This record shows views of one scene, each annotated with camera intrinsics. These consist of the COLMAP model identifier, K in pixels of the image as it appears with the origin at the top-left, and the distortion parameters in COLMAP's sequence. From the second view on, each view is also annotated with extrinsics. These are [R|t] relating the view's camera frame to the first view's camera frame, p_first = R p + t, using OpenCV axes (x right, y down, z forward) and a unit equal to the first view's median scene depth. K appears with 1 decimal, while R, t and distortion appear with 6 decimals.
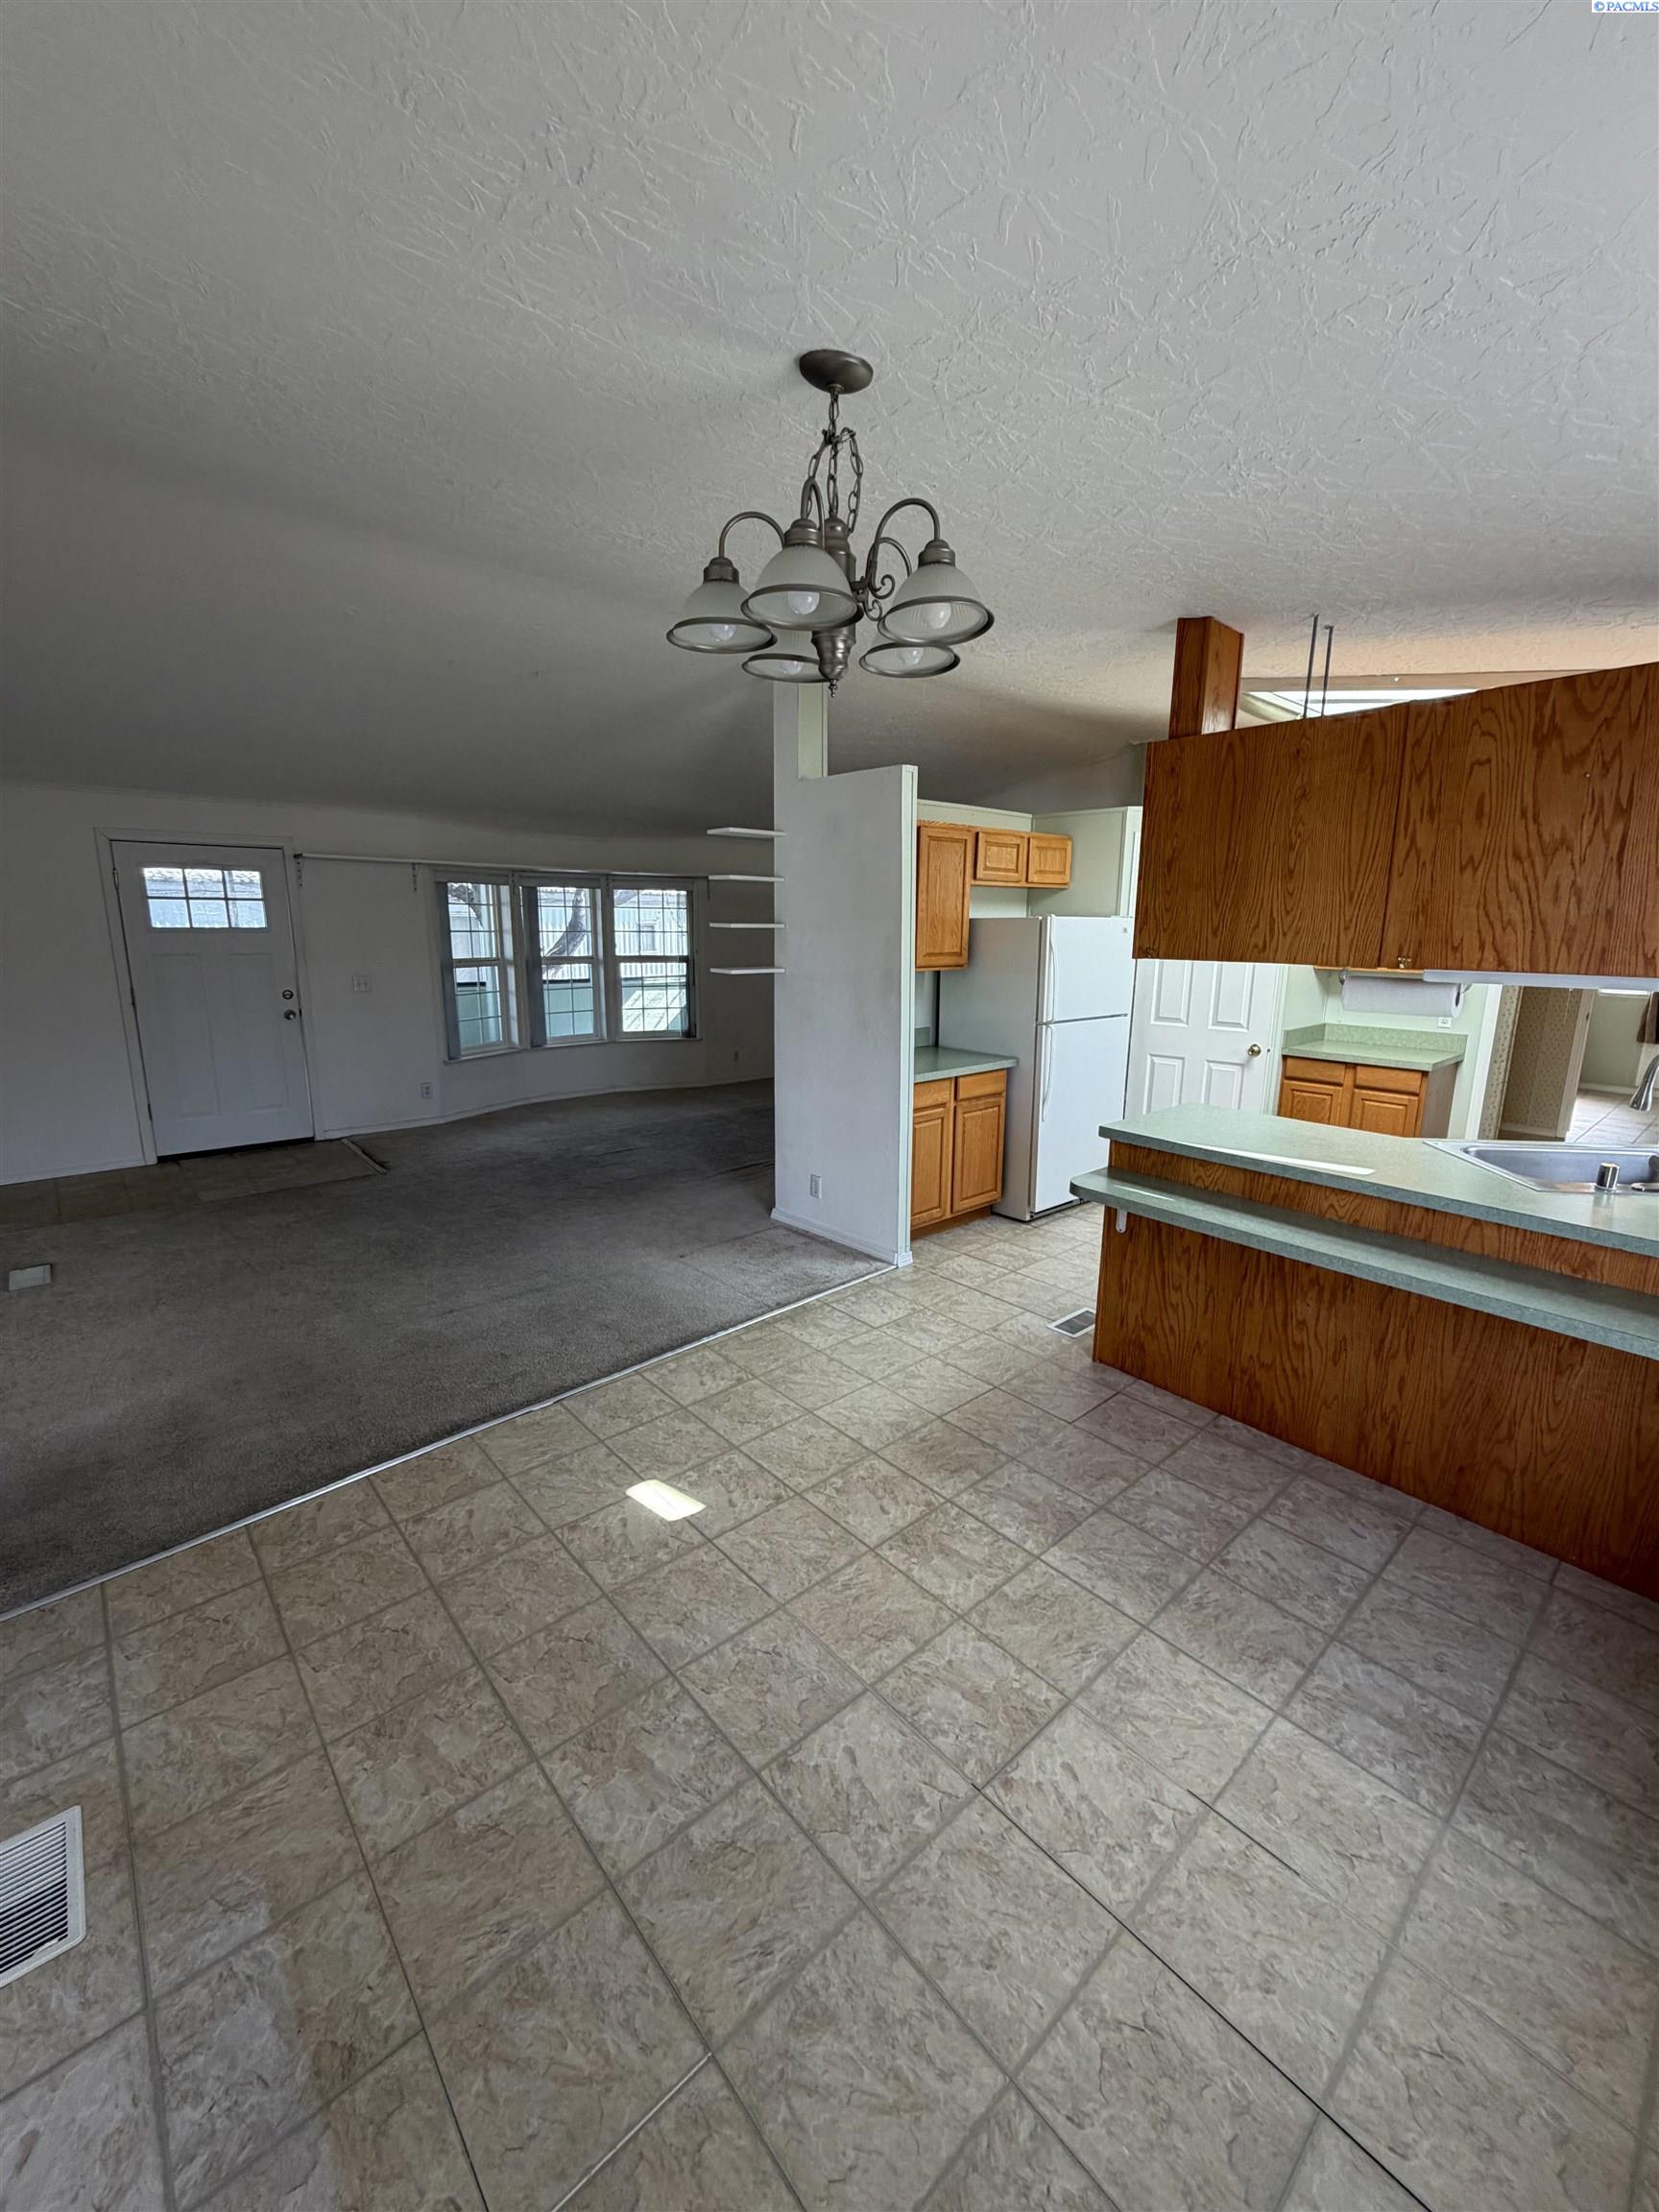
lens RADIAL K [[884.5, 0, 831.9], [0, 884.5, 1100.3], [0, 0, 1]] dist [-0.001796, 0.000224]
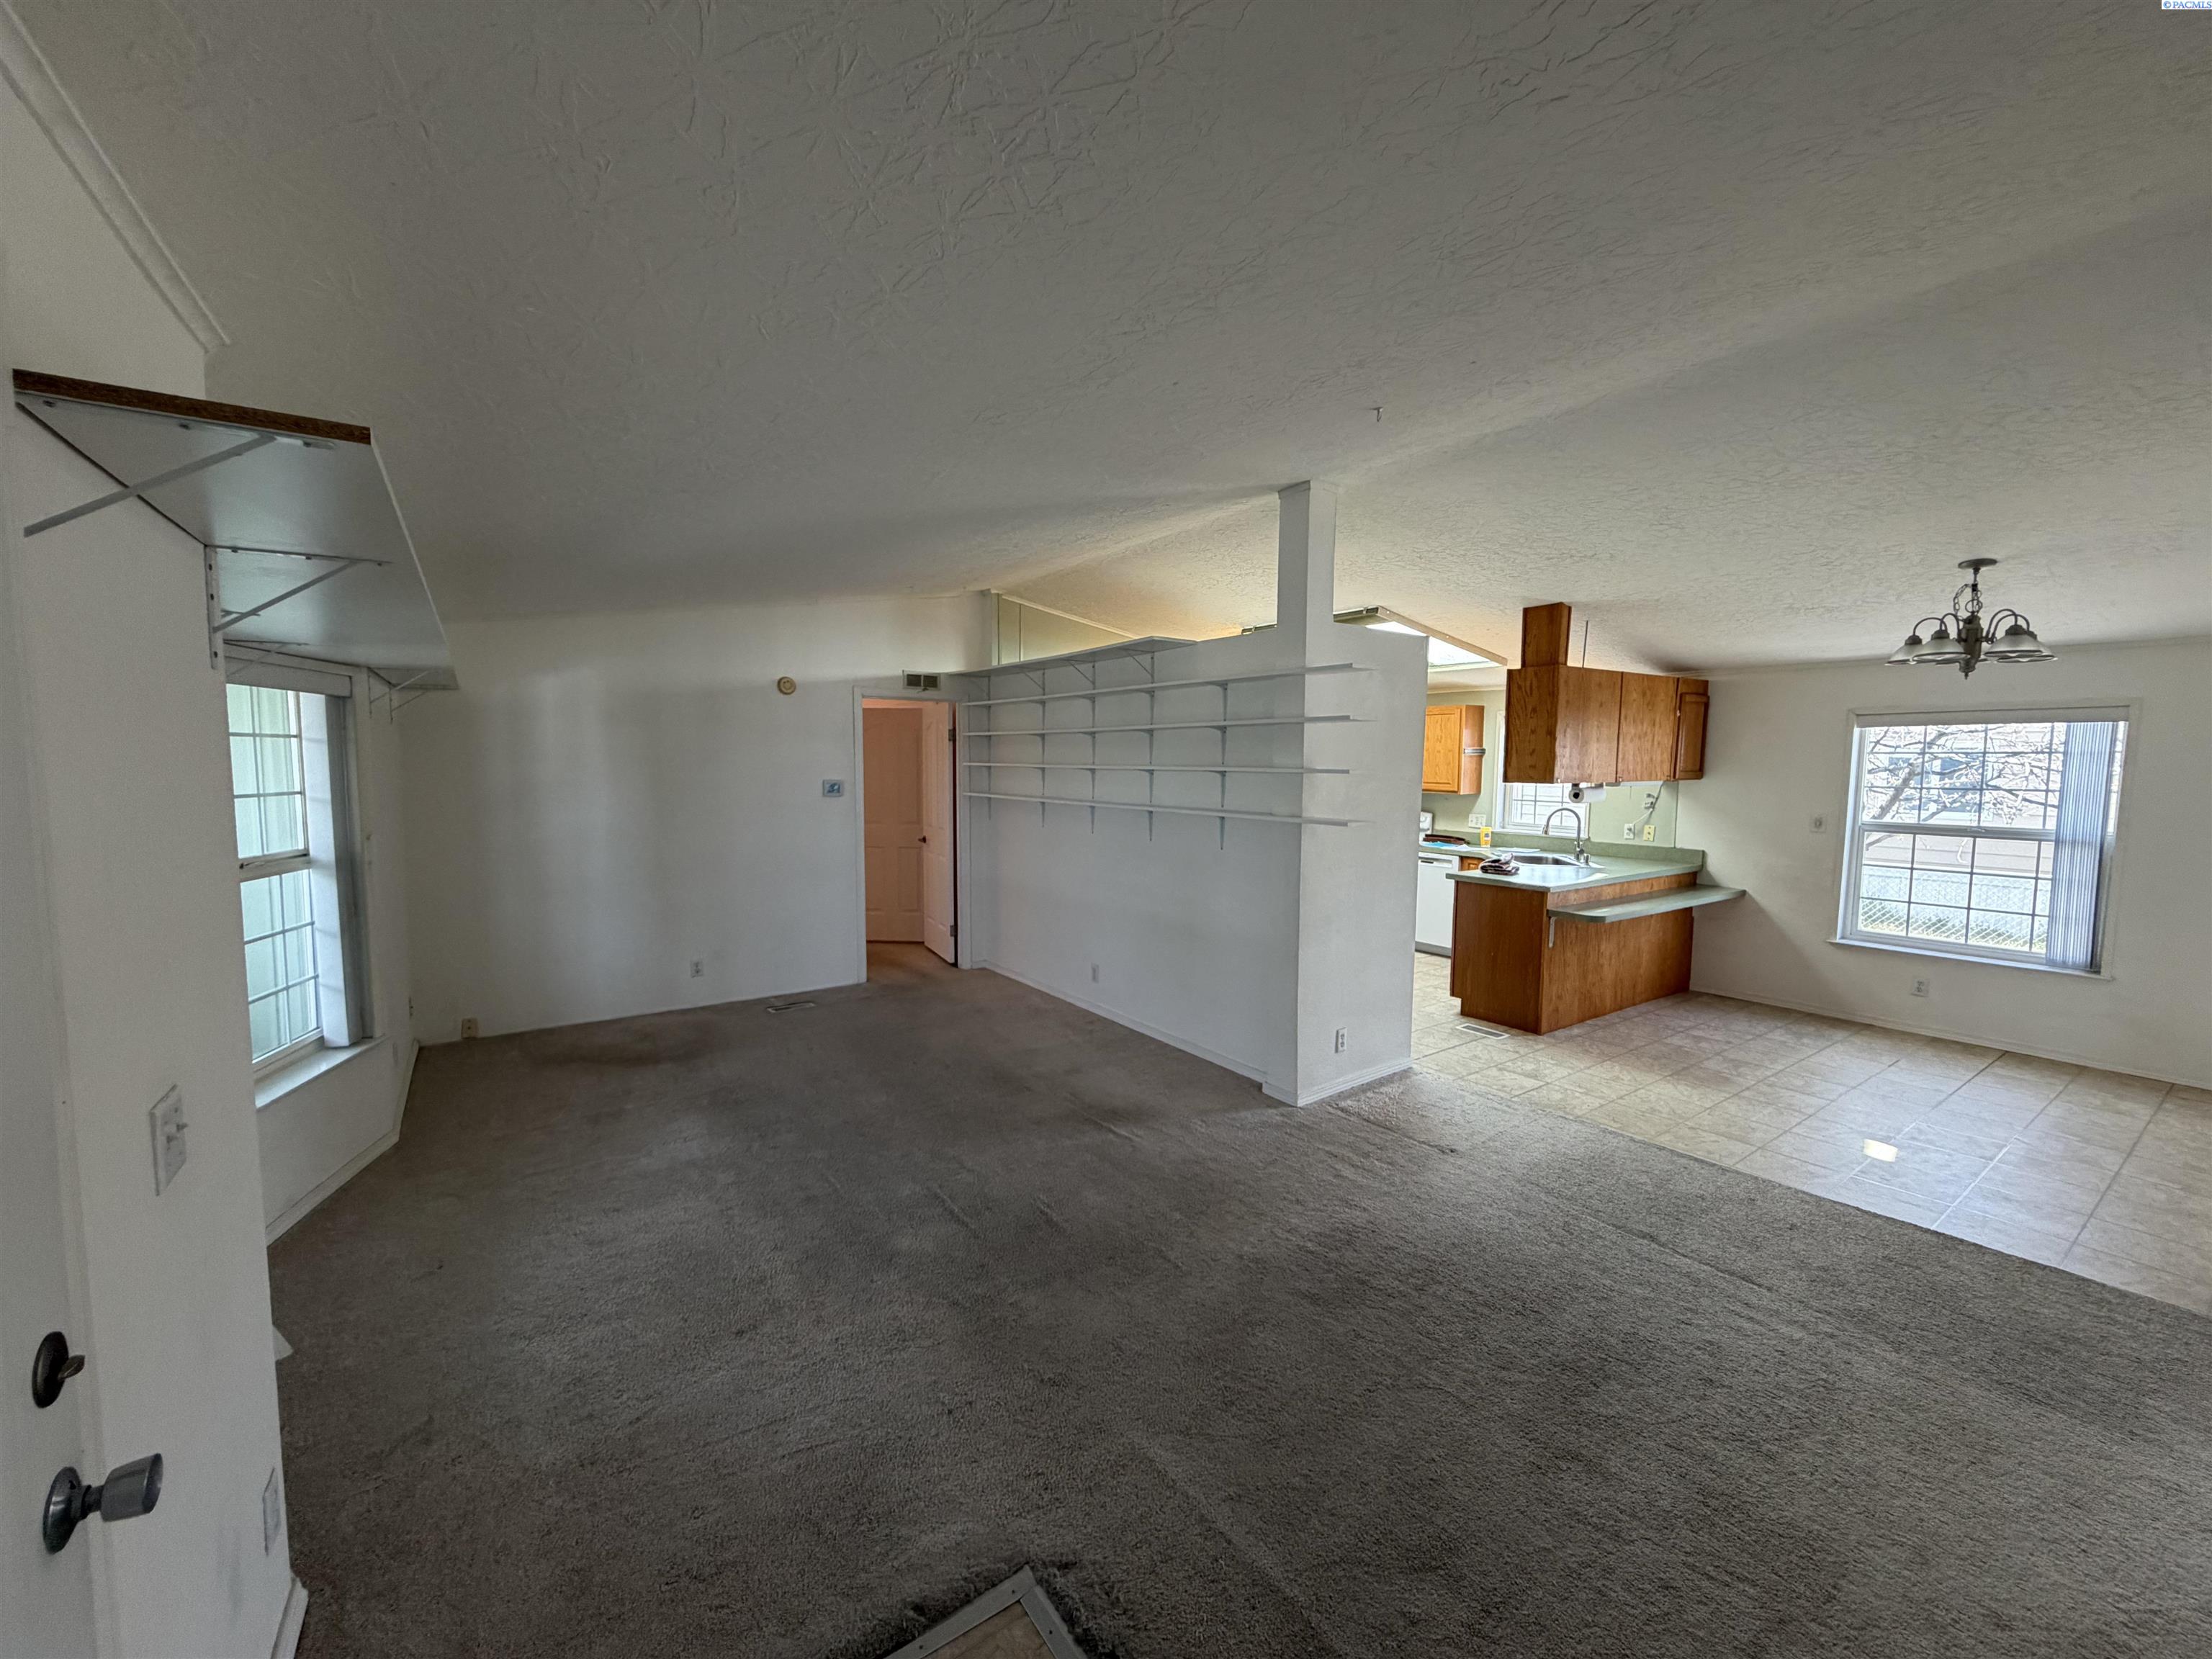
lens RADIAL K [[884.5, 0, 1101.1], [0, 884.5, 826.8], [0, 0, 1]] dist [-0.001796, 0.000224]
pose [[0.116392, -0.087530, 0.989339, -1.769716], [0.194447, 0.978841, 0.063725, -0.433776], [-0.973983, 0.184957, 0.130949, 1.986502]]
